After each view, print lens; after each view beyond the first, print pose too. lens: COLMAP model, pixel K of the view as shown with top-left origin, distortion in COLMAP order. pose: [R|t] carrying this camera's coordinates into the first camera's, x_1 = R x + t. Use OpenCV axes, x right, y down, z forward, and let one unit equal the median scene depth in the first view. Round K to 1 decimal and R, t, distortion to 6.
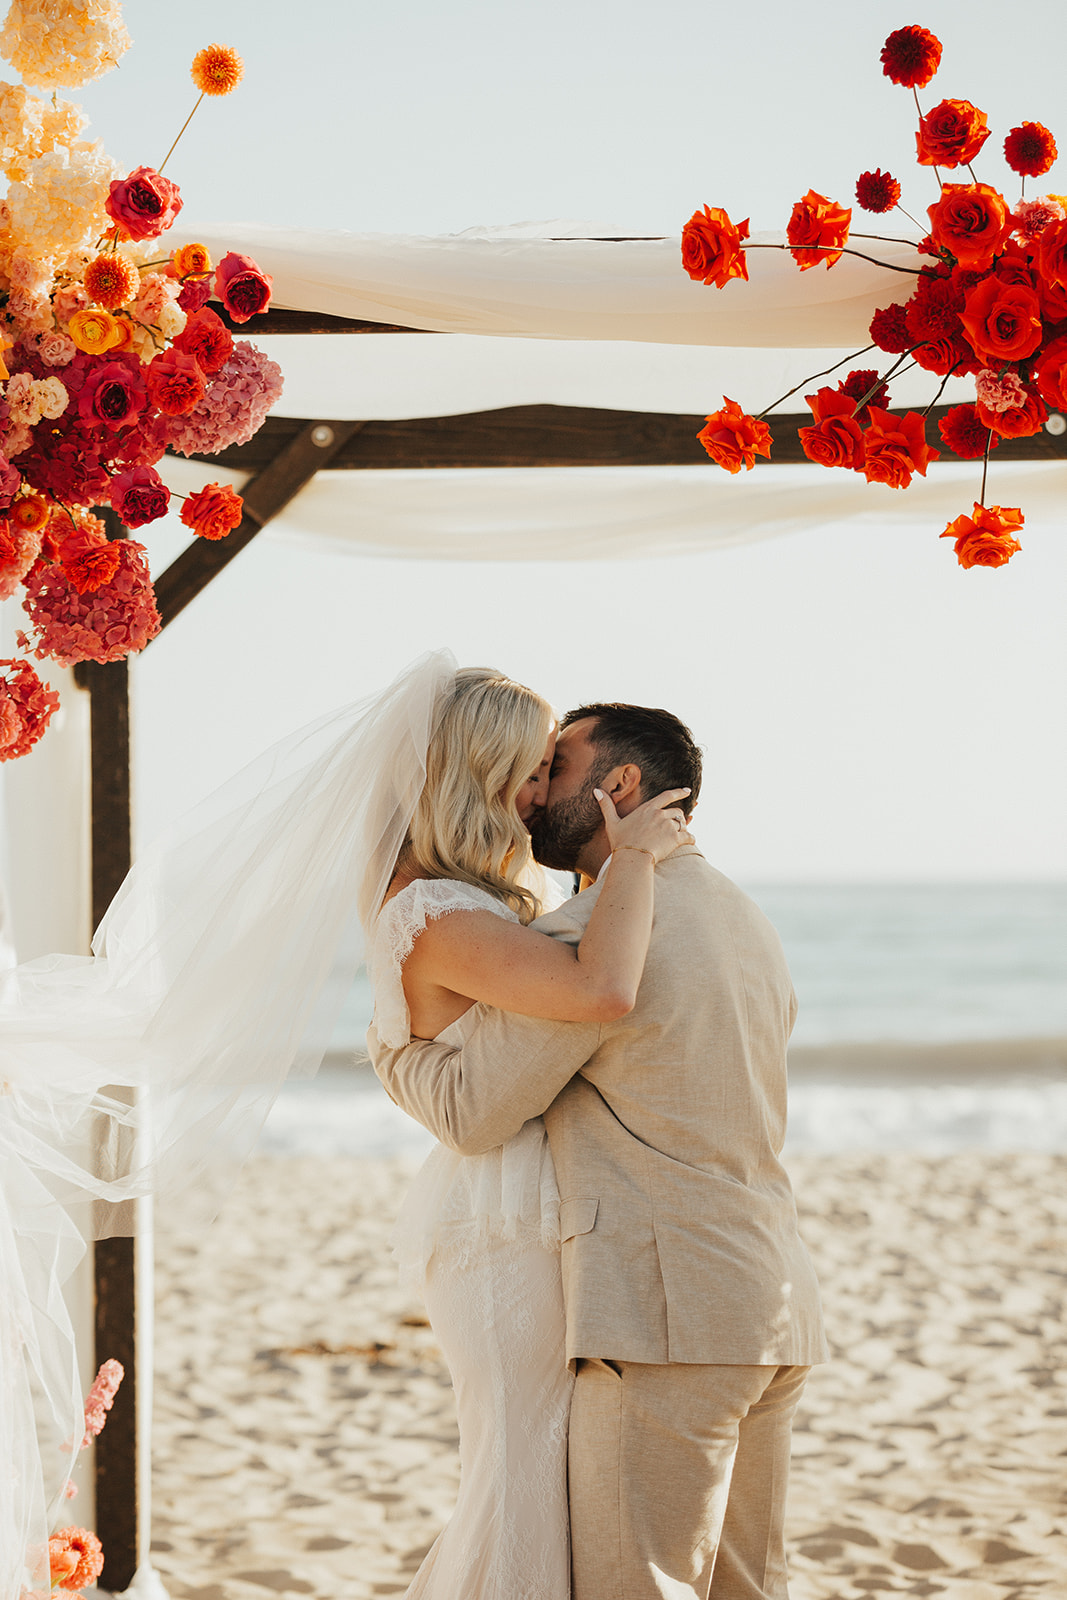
lens RADIAL K [[4589.8, 0, 533.5], [0, 4589.8, 800.0], [0, 0, 1]] dist [-0.023980, -0.341470]
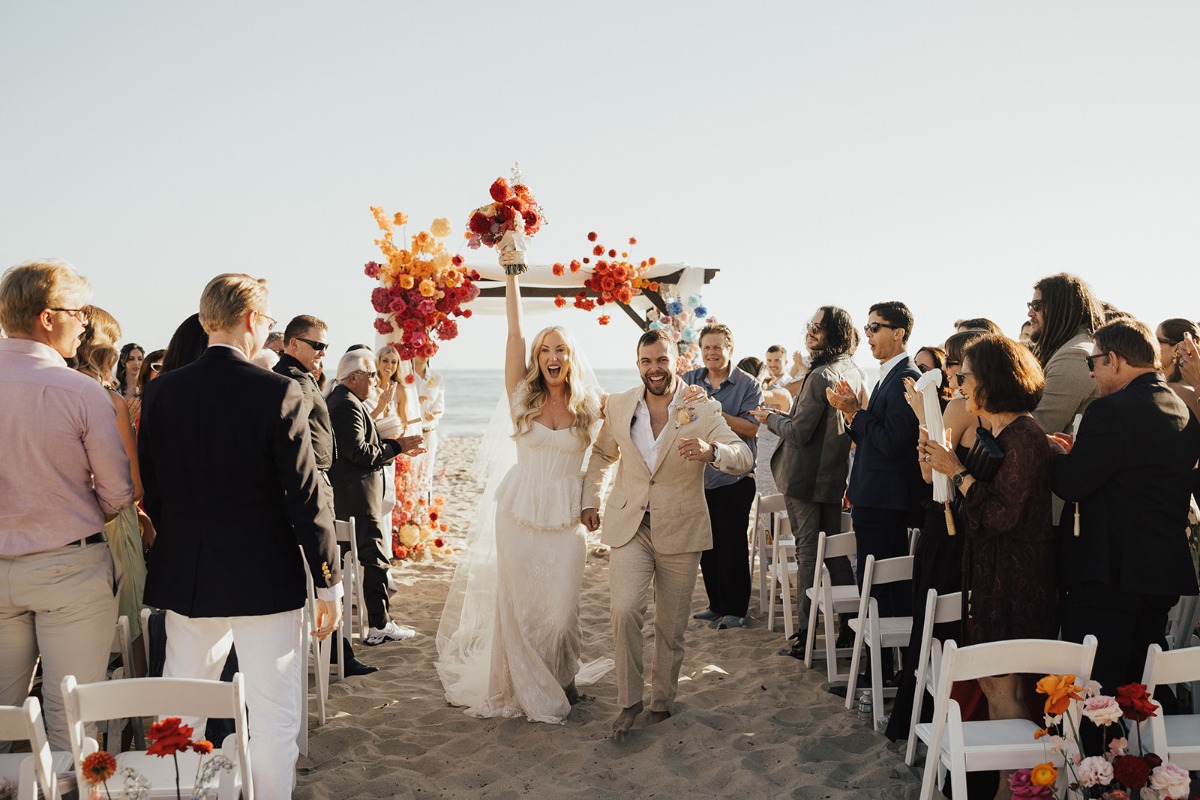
lens RADIAL K [[1414.7, 0, 600.0], [0, 1414.7, 400.0], [0, 0, 1]] dist [0.000749, -0.000048]
pose [[0.991476, 0.003234, 0.130249, -0.137922], [-0.008932, 0.999027, 0.043190, -0.034291], [-0.129982, -0.043985, 0.990540, -0.765819]]
